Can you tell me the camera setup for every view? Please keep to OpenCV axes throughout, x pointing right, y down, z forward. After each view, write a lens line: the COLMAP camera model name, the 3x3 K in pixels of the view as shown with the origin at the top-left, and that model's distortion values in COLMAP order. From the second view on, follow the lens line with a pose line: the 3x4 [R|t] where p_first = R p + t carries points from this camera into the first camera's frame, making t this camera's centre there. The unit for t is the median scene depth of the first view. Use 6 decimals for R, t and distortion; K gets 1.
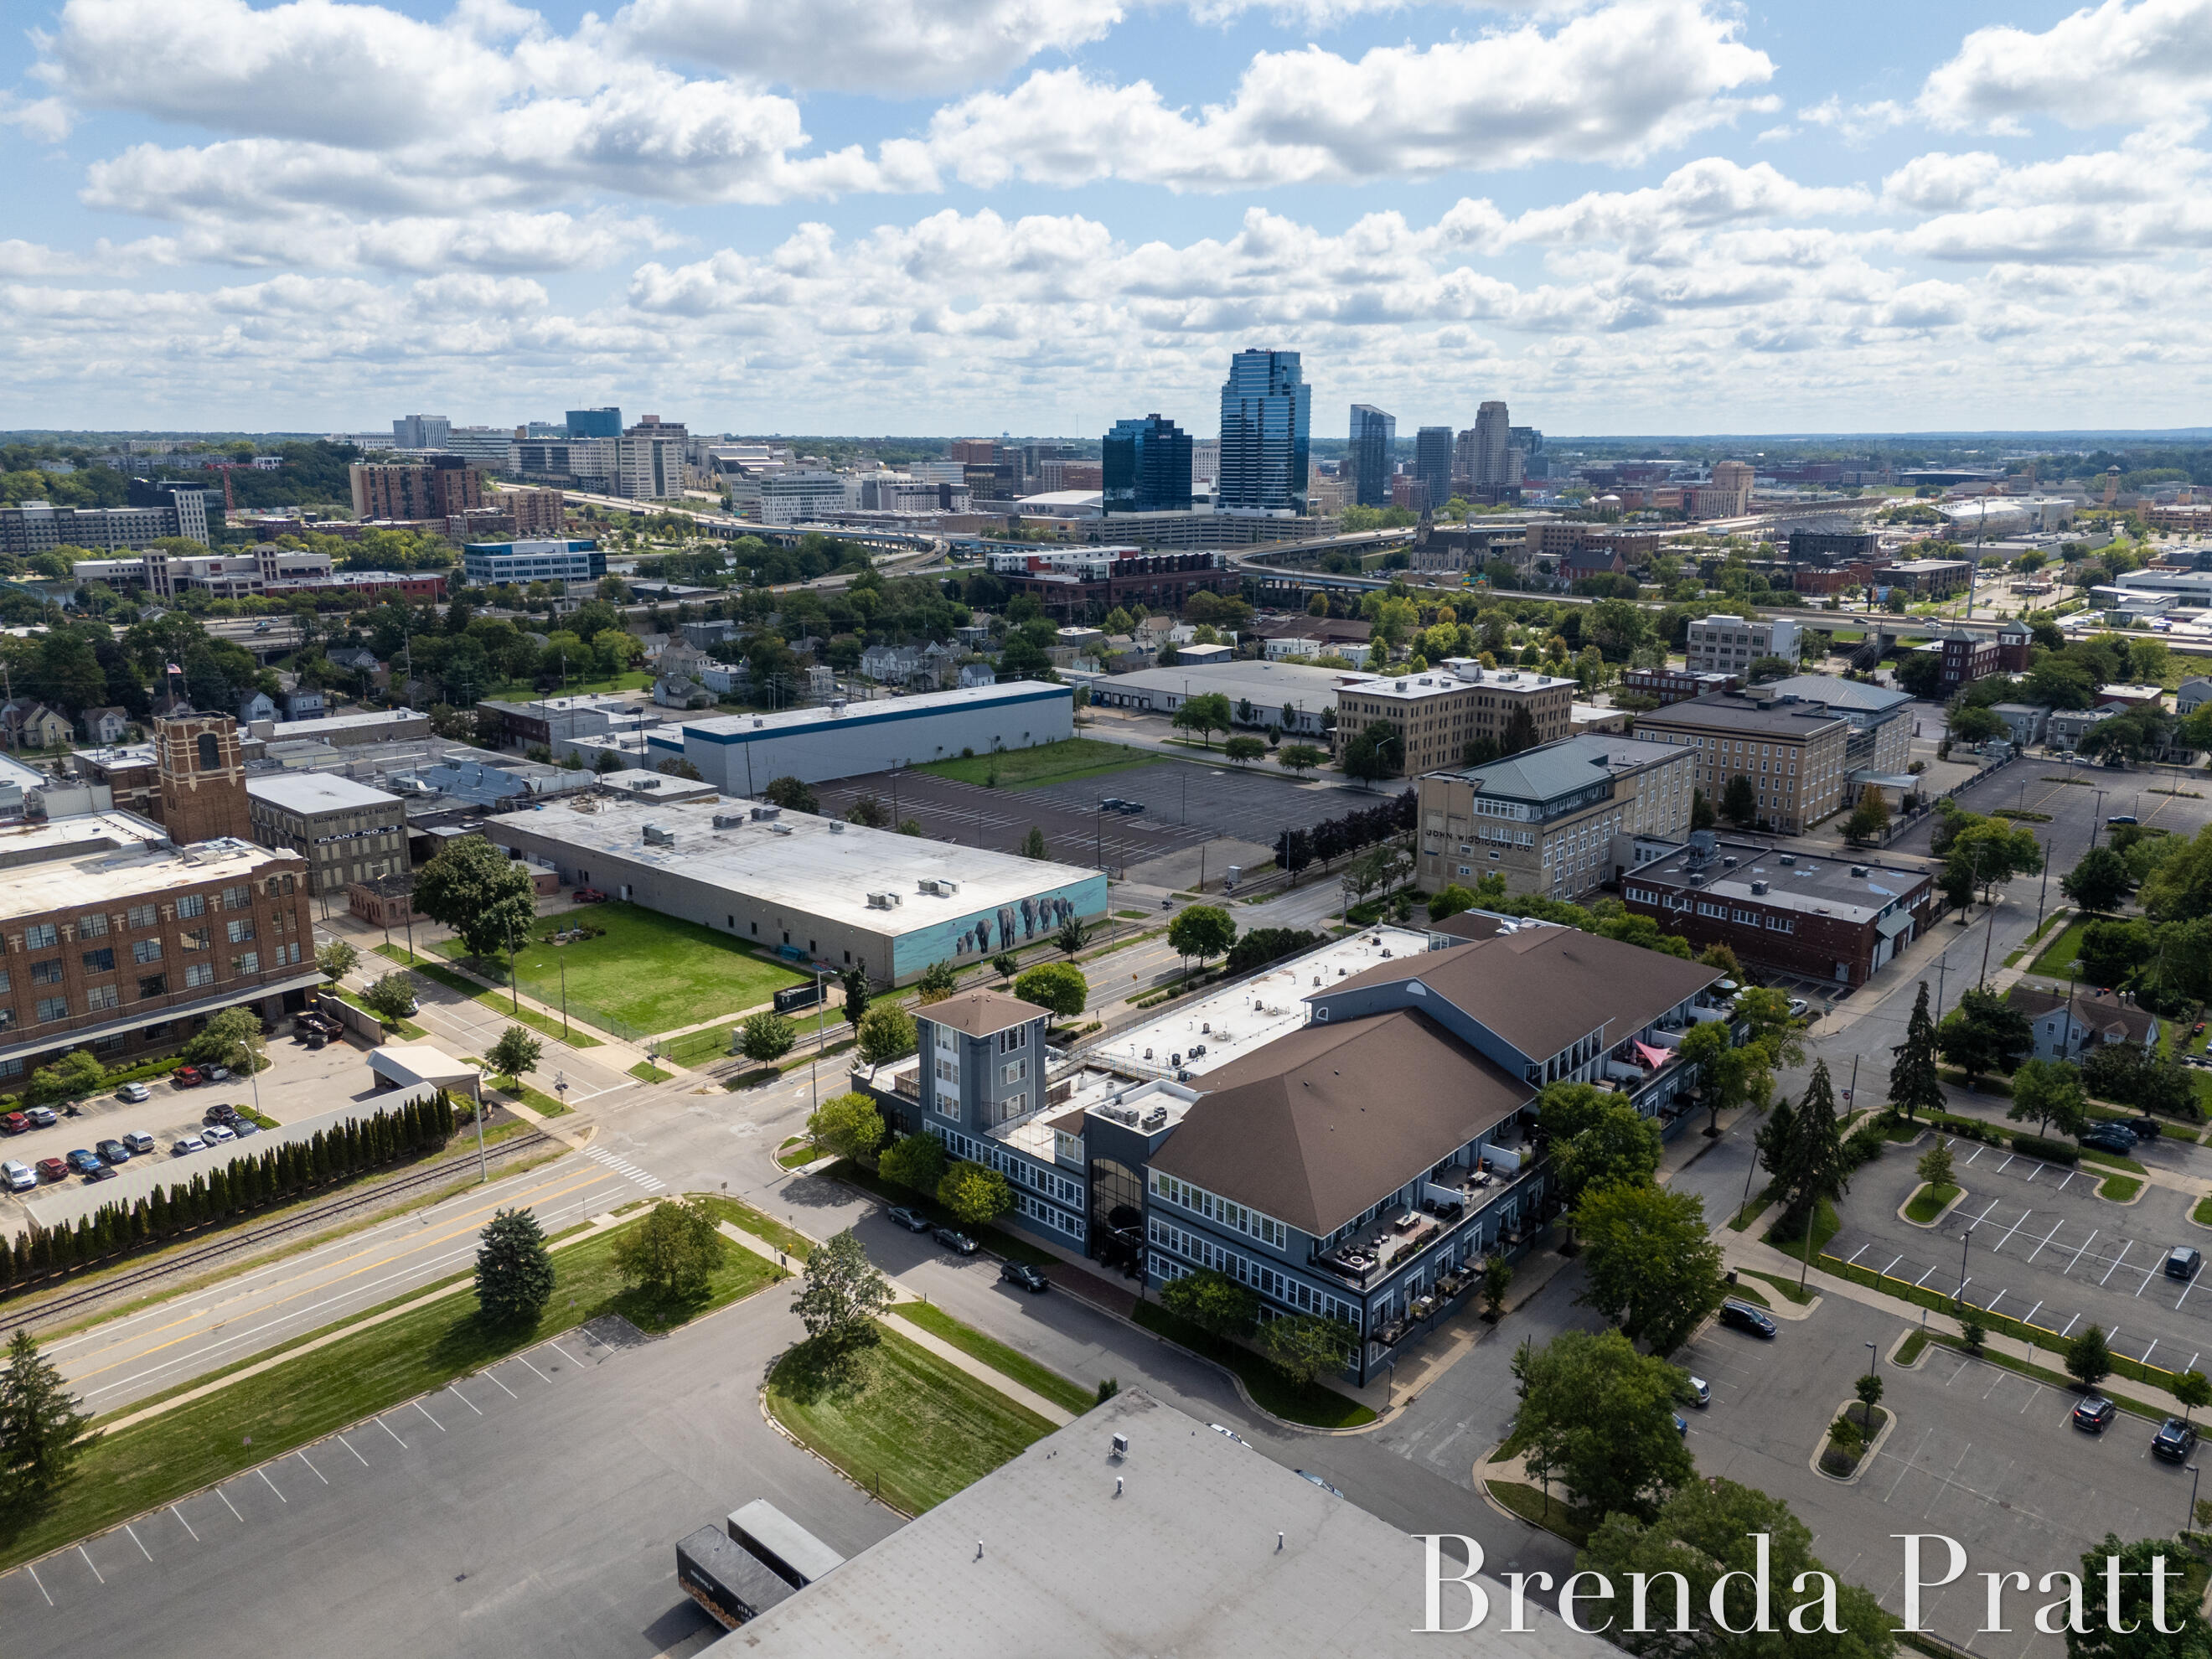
lens RADIAL K [[1580.4, 0, 1140.9], [0, 1580.4, 834.5], [0, 0, 1]] dist [0.181183, -0.342633]
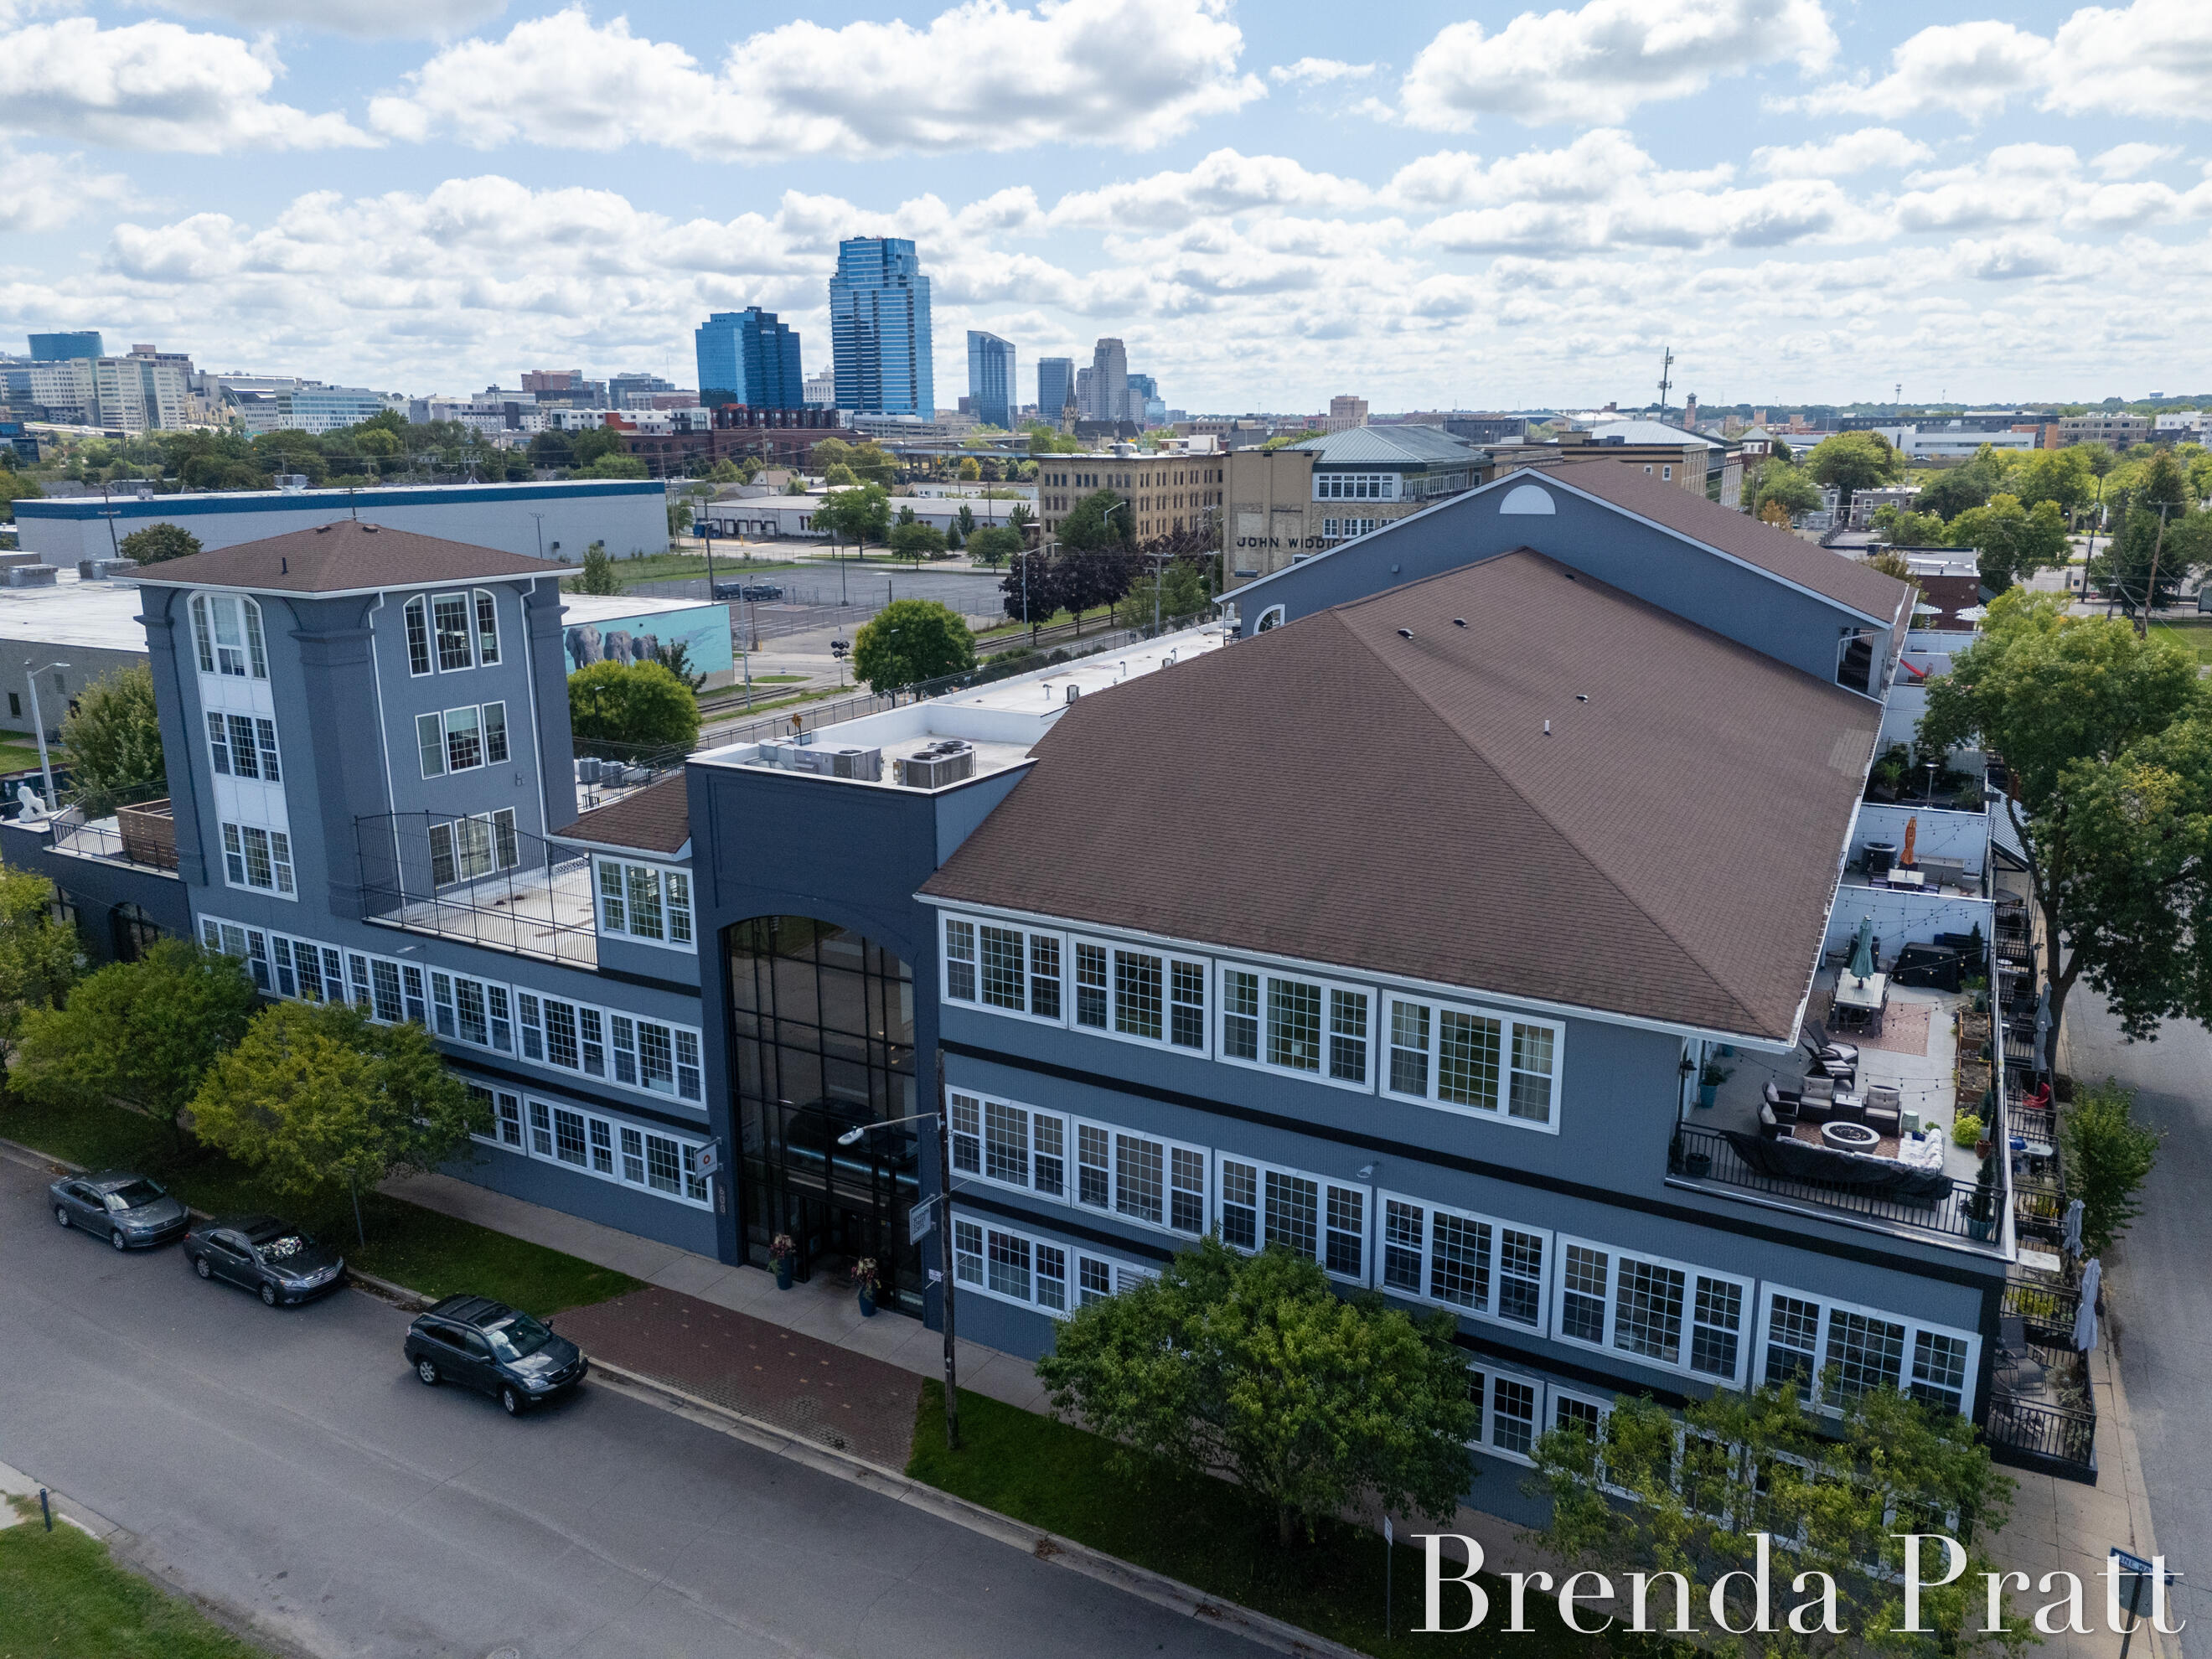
lens RADIAL K [[1638.4, 0, 1108.9], [0, 1638.4, 793.2], [0, 0, 1]] dist [0.071993, -0.057142]
pose [[0.977151, -0.062718, 0.203080, -0.020470], [0.064671, 0.997902, -0.002989, 0.175790], [-0.202467, 0.016054, 0.979157, 0.655560]]
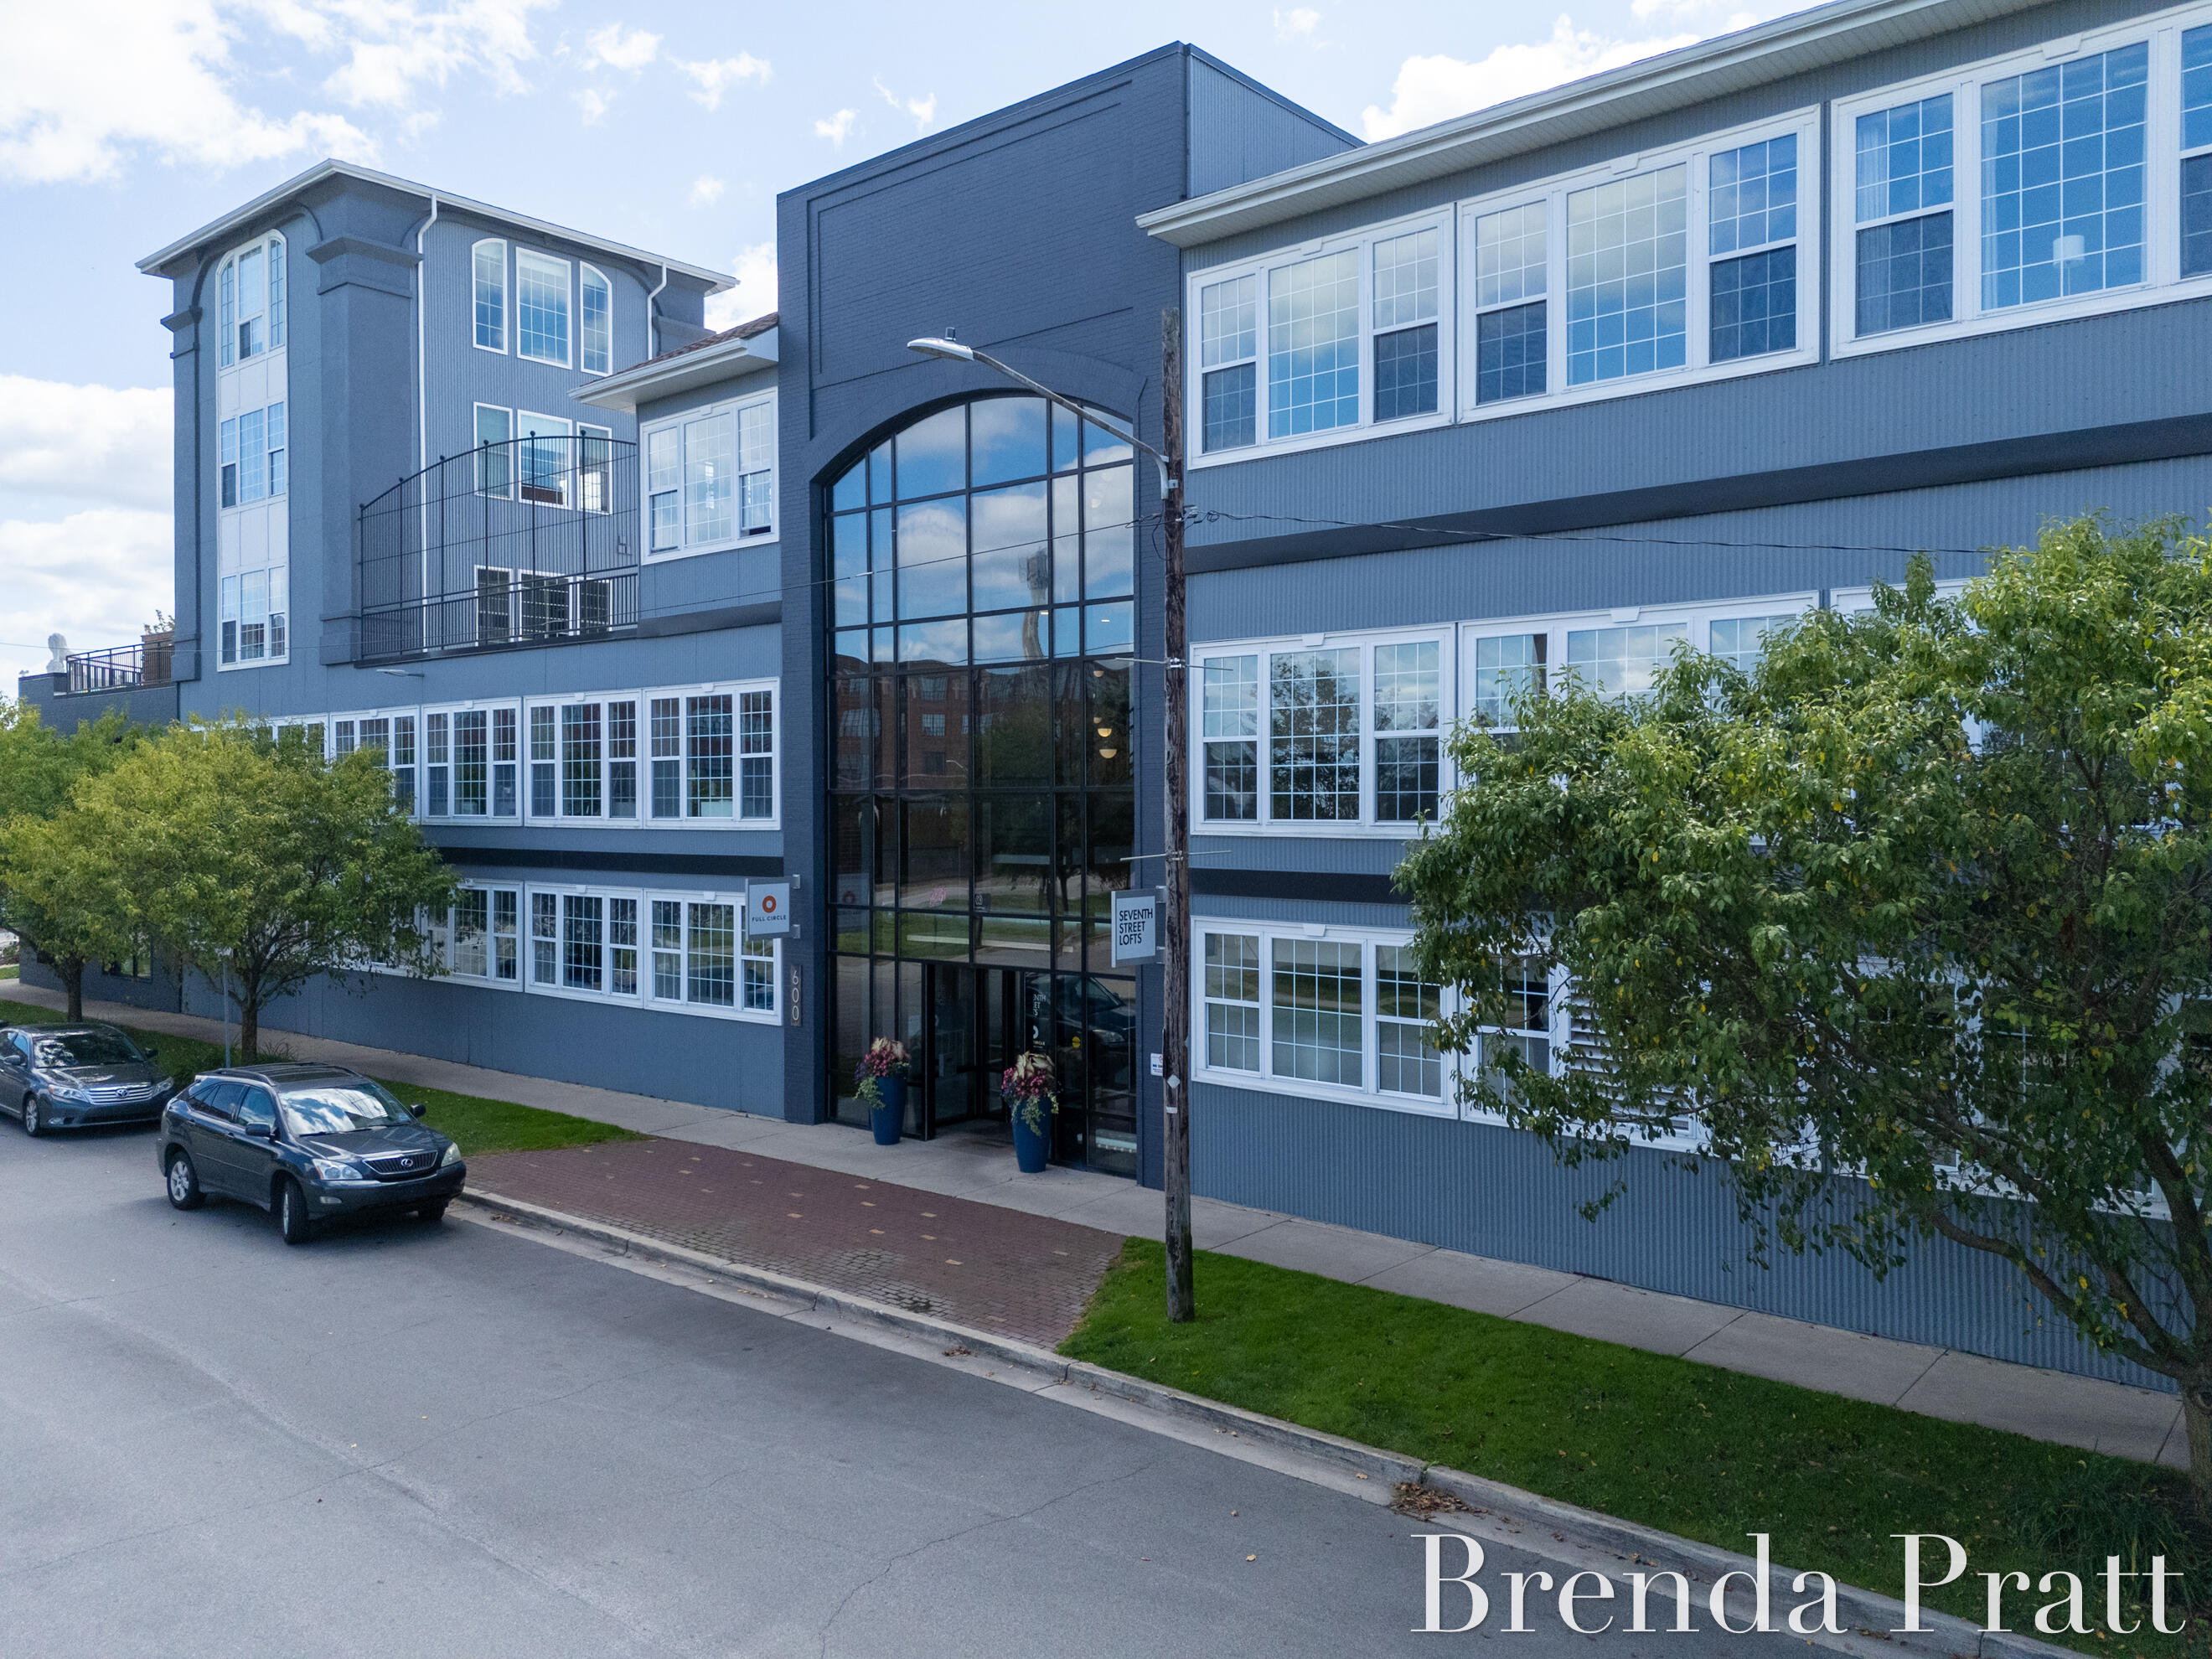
lens RADIAL K [[1638.4, 0, 1108.9], [0, 1638.4, 793.2], [0, 0, 1]] dist [0.071993, -0.057142]
pose [[0.999443, -0.011721, 0.031235, -0.006251], [0.018900, 0.970443, -0.240588, 0.264281], [-0.027492, 0.241045, 0.970125, 0.797596]]
